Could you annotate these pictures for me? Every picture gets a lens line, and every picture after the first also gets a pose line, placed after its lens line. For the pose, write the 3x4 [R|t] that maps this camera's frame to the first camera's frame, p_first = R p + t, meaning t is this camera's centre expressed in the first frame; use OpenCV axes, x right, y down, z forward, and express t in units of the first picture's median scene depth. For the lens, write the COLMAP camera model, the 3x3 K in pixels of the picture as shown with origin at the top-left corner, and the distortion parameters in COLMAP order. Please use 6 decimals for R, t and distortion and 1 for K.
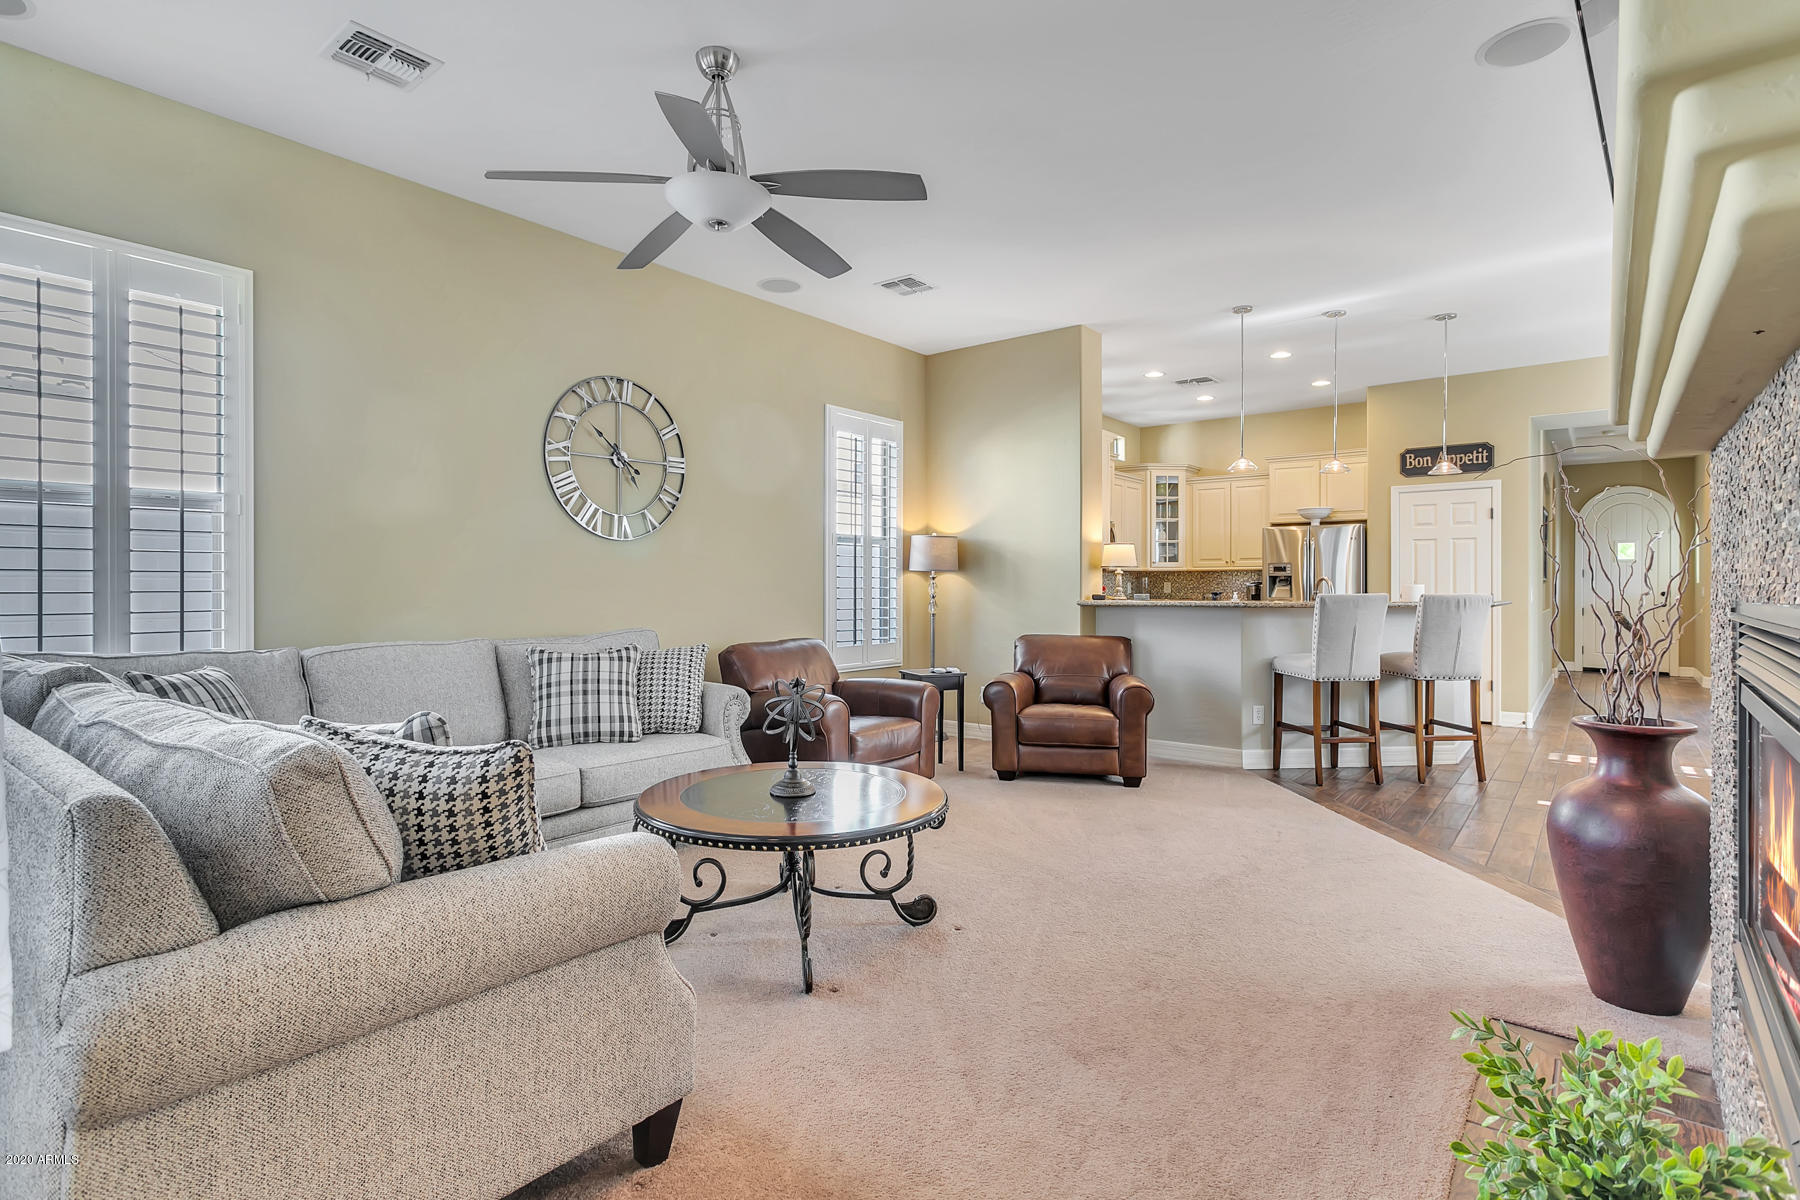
lens RADIAL K [[841.2, 0, 910.0], [0, 841.2, 590.7], [0, 0, 1]] dist [-0.002819, -0.000991]
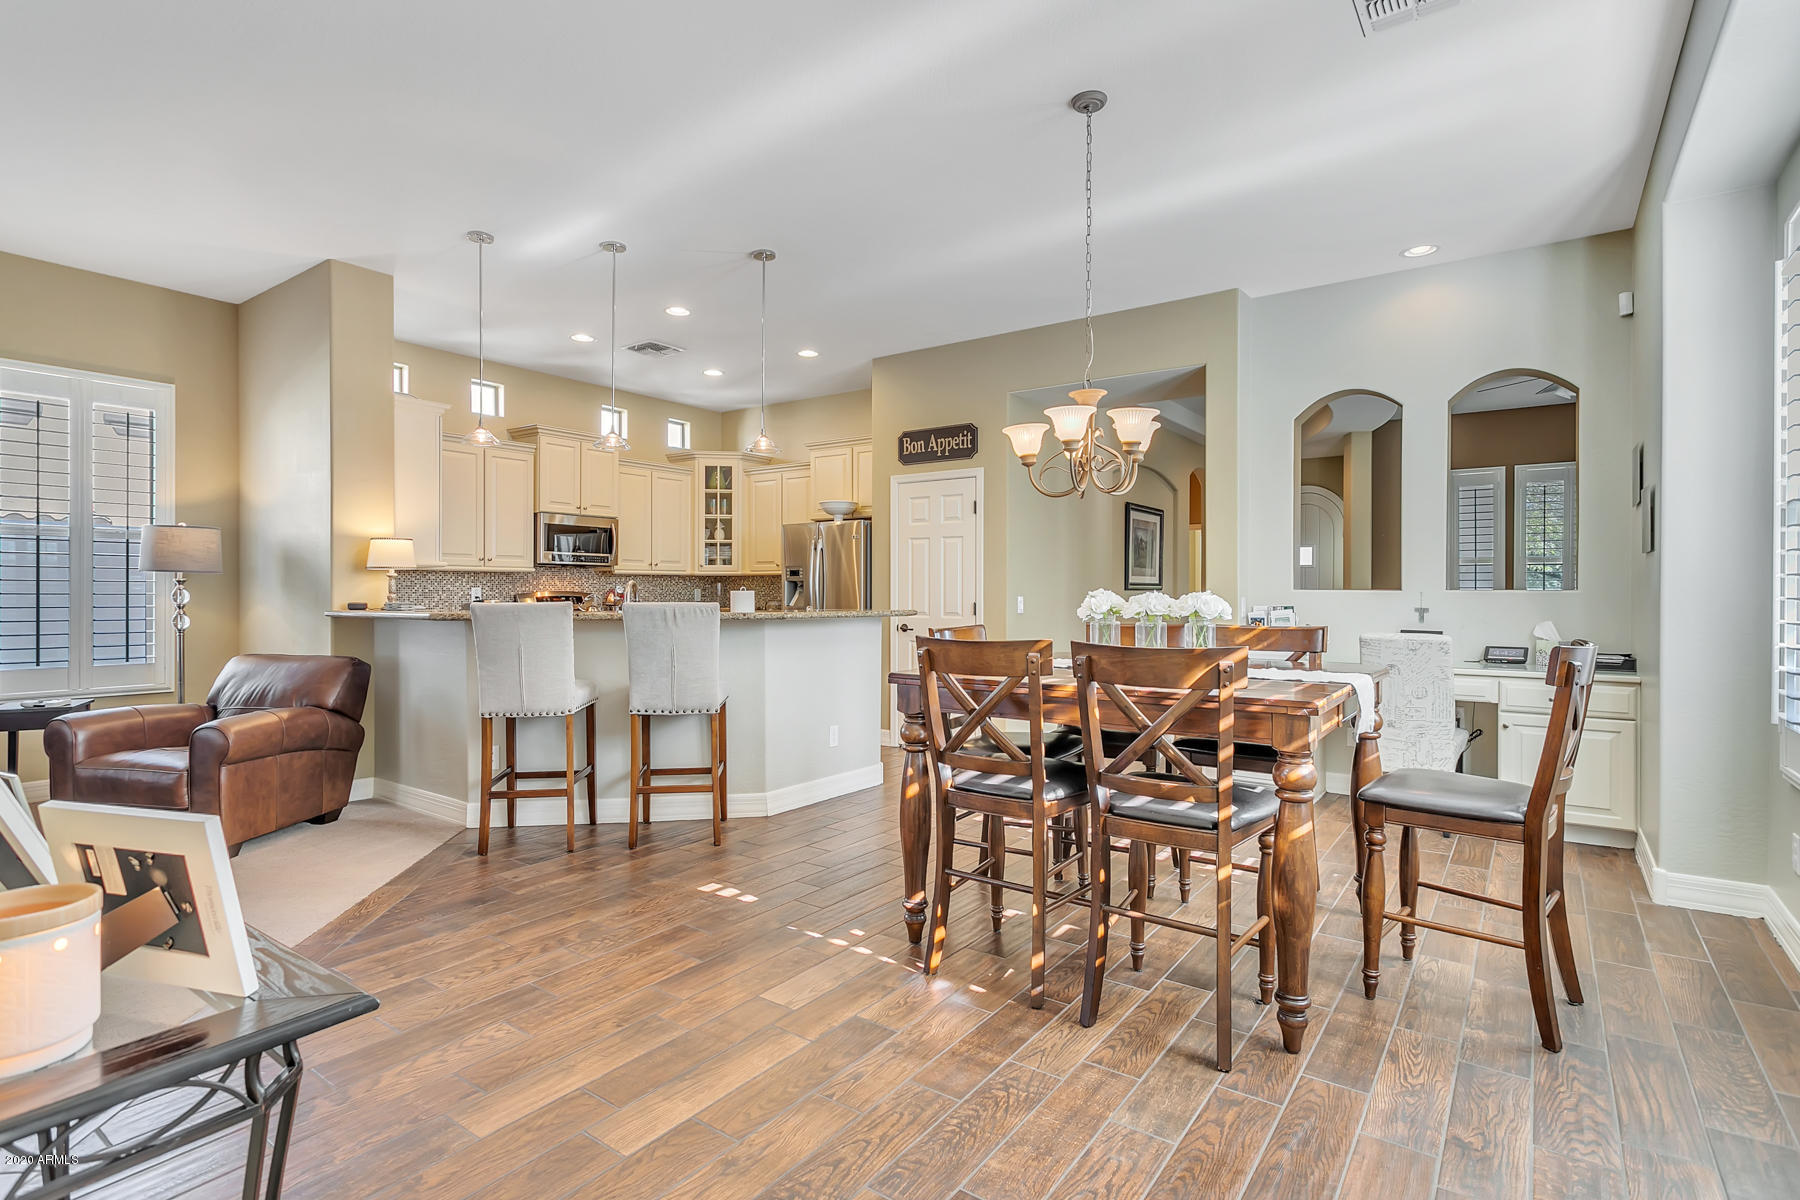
lens RADIAL K [[841.2, 0, 910.0], [0, 841.2, 590.7], [0, 0, 1]] dist [-0.002819, -0.000991]
pose [[0.998448, 0.000630, 0.055697, 0.548474], [-0.000070, 0.999949, -0.010052, 0.001319], [-0.055700, 0.010033, 0.998397, 0.146378]]
